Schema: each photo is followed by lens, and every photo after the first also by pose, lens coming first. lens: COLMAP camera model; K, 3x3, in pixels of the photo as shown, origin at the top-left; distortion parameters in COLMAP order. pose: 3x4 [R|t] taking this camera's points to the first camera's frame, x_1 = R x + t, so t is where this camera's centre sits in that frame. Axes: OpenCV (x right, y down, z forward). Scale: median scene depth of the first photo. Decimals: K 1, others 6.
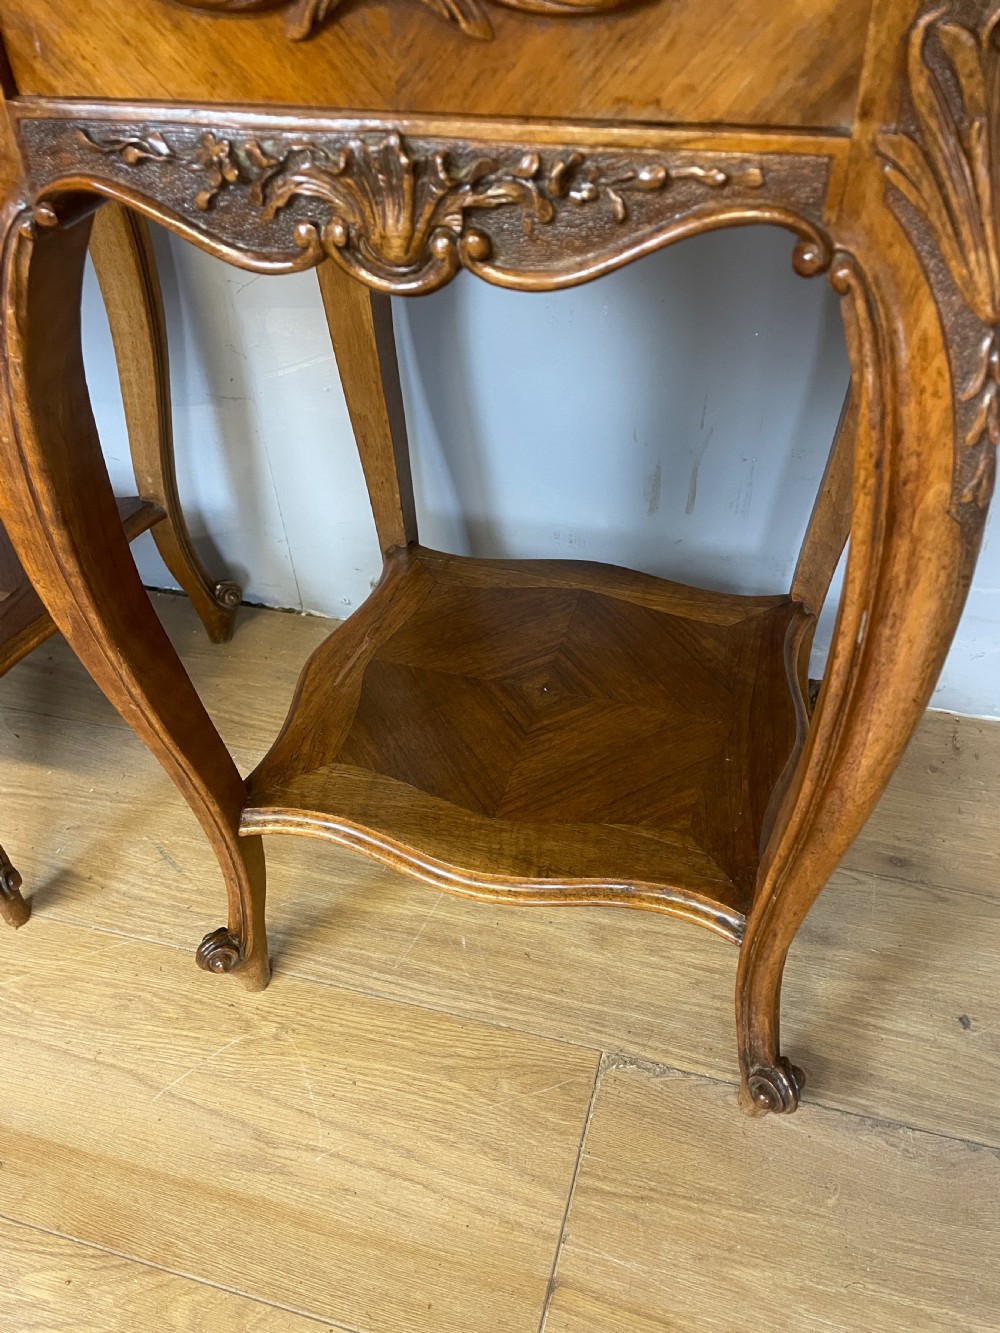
lens RADIAL K [[1011.8, 0, 510.6], [0, 1011.8, 679.5], [0, 0, 1]] dist [0.093935, -0.123992]
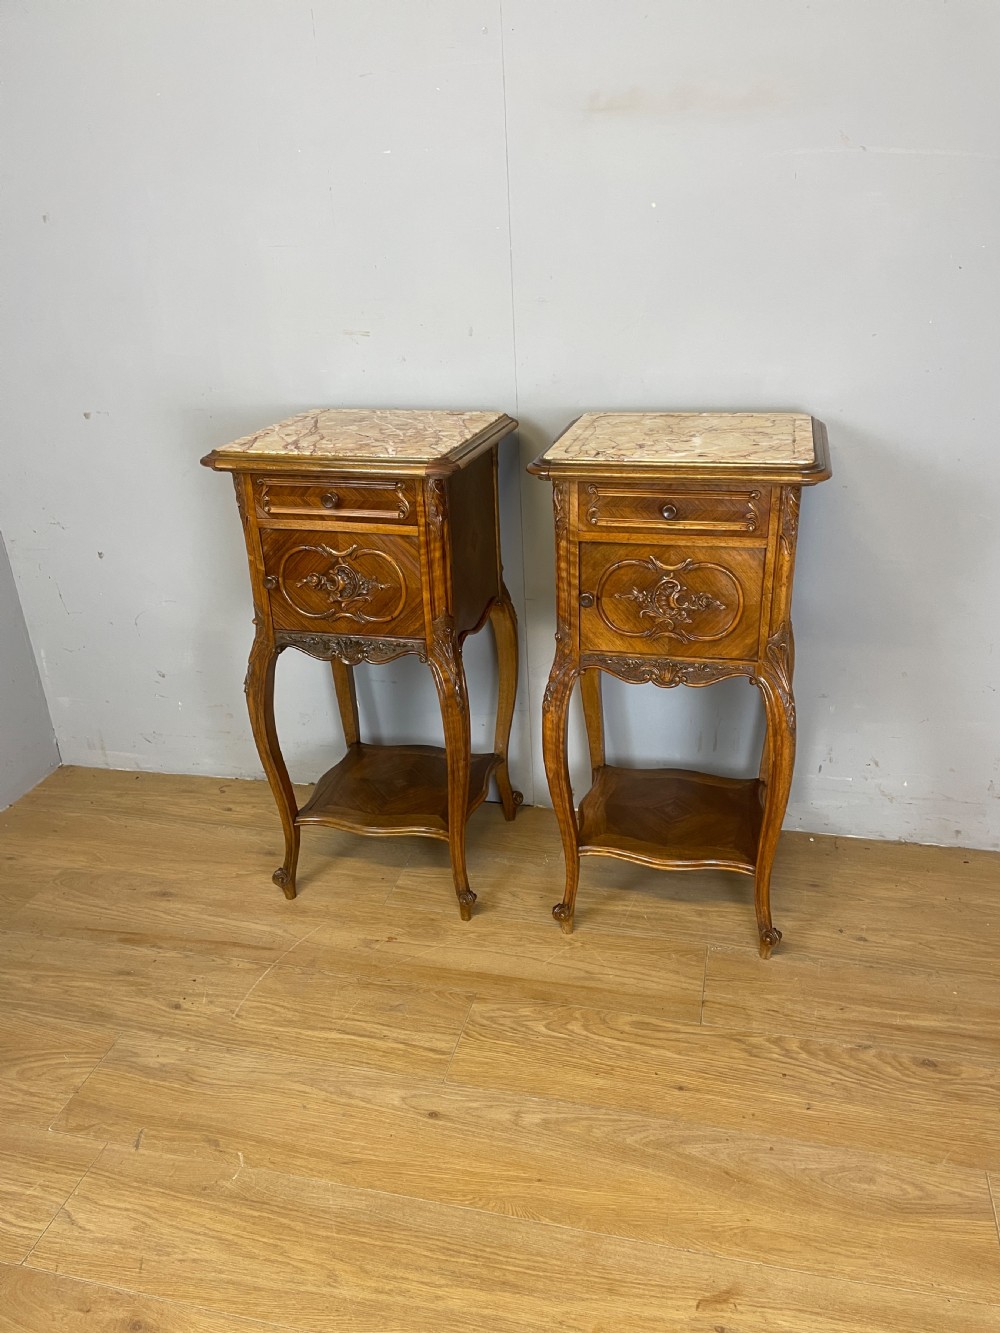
lens RADIAL K [[1011.8, 0, 513.6], [0, 1011.8, 664.3], [0, 0, 1]] dist [0.093935, -0.123992]
pose [[0.999079, -0.023920, 0.035620, -0.531208], [0.033636, 0.952047, -0.304098, 0.496937], [-0.026638, 0.305016, 0.951975, -1.879701]]
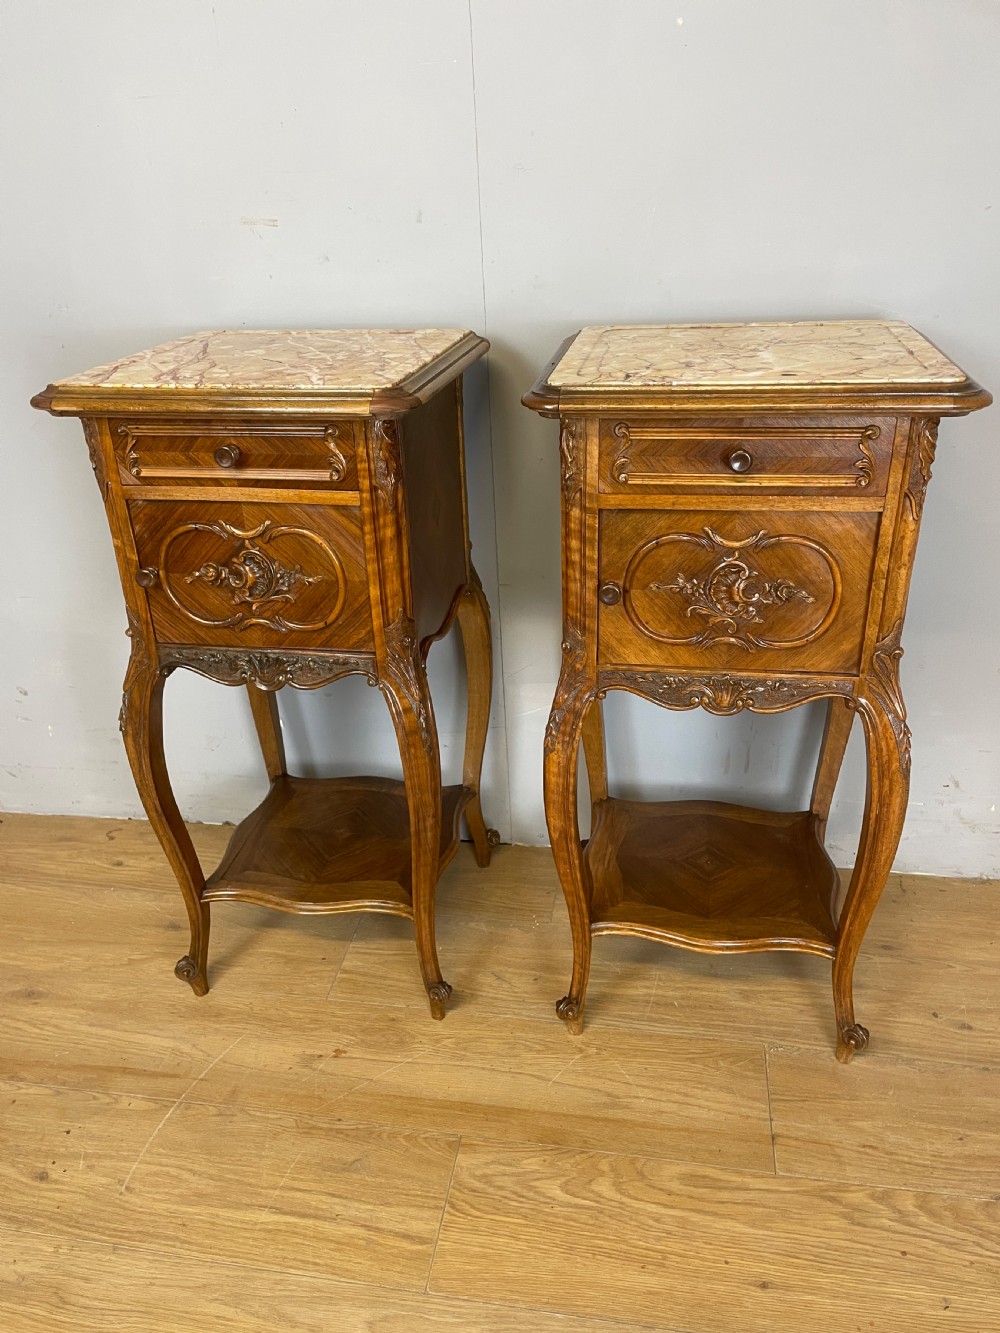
lens RADIAL K [[1011.8, 0, 490.7], [0, 1011.8, 673.0], [0, 0, 1]] dist [0.093935, -0.123992]
pose [[0.994818, -0.057629, 0.083766, -0.612529], [0.077438, 0.963324, -0.256925, 0.150095], [-0.065887, 0.262080, 0.962794, -1.168231]]
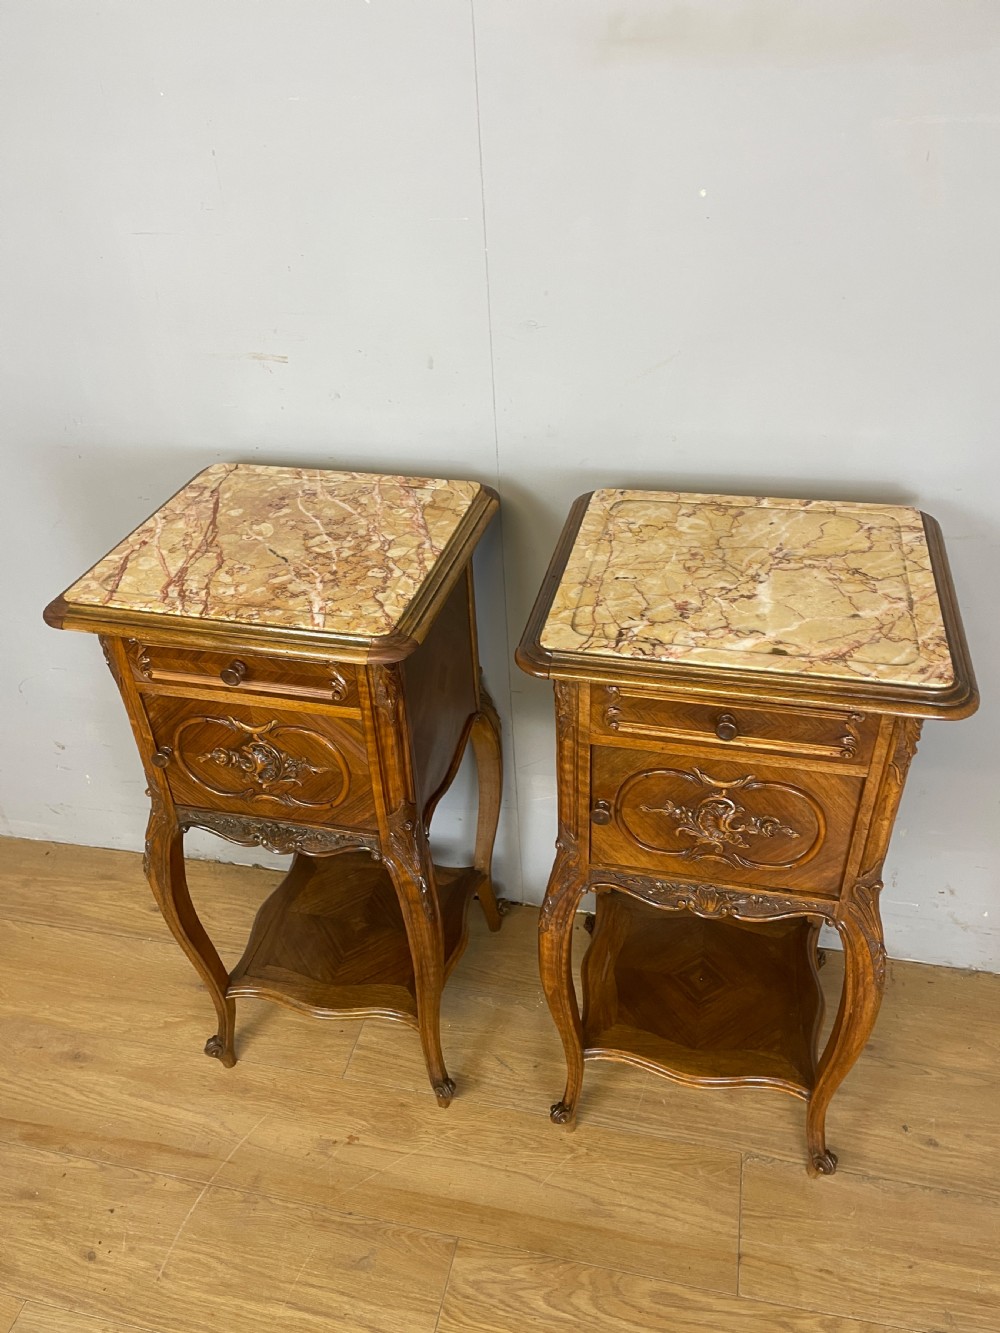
lens RADIAL K [[1011.8, 0, 497.6], [0, 1011.8, 673.0], [0, 0, 1]] dist [0.093935, -0.123992]
pose [[0.998421, -0.045048, 0.033550, -0.488637], [0.048320, 0.993389, -0.104134, -0.477085], [-0.028637, 0.105590, 0.993997, -1.350801]]
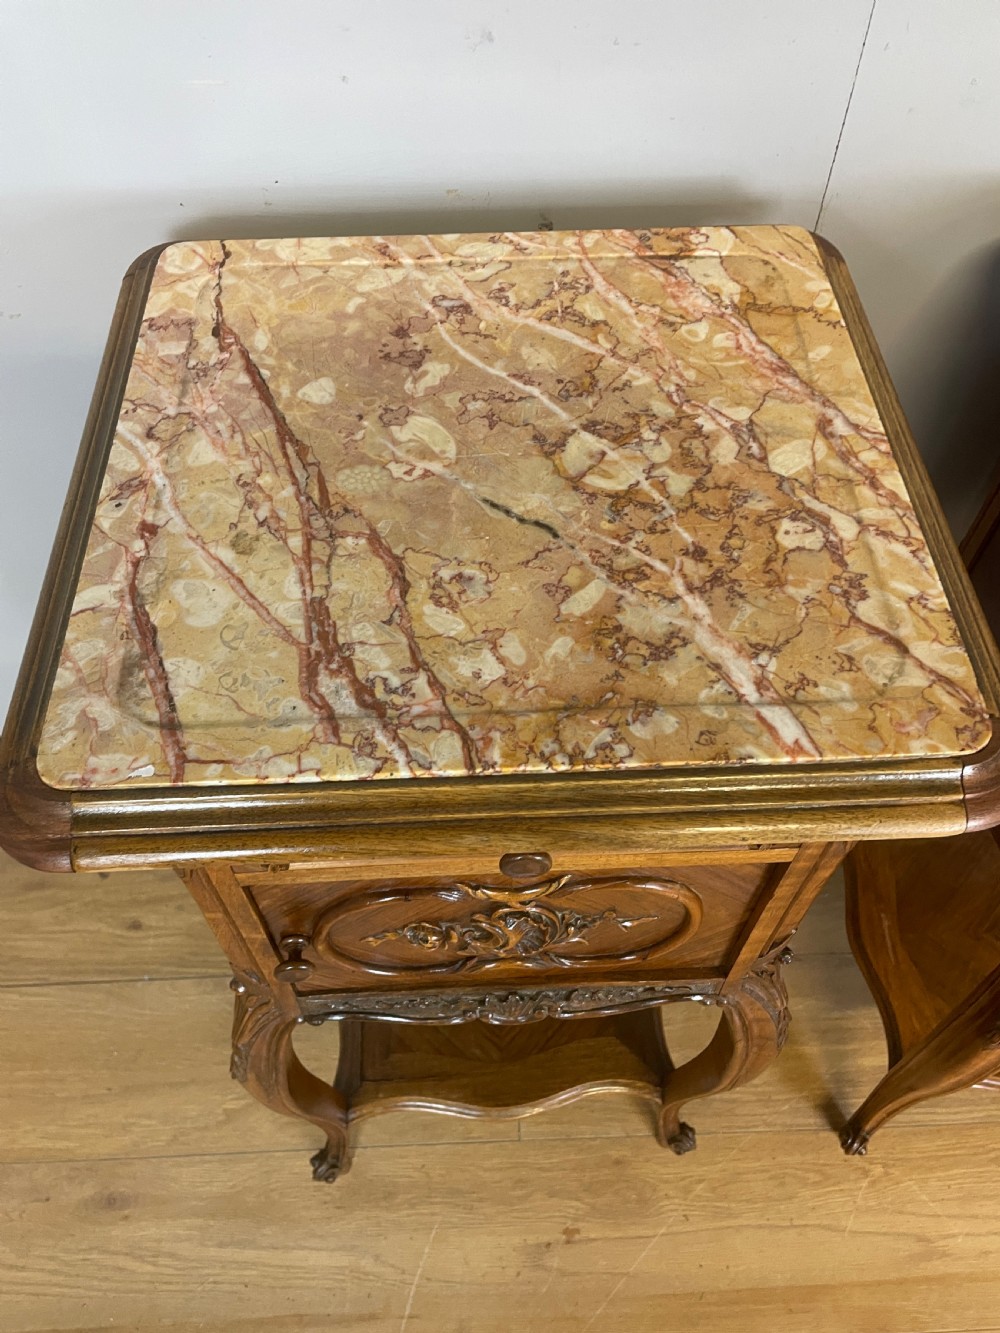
lens RADIAL K [[1011.8, 0, 492.2], [0, 1011.8, 665.7], [0, 0, 1]] dist [0.093935, -0.123992]
pose [[0.951441, -0.236638, 0.196883, -1.035397], [0.186612, 0.952041, 0.242474, -0.992233], [-0.244820, -0.193959, 0.949970, -0.232250]]
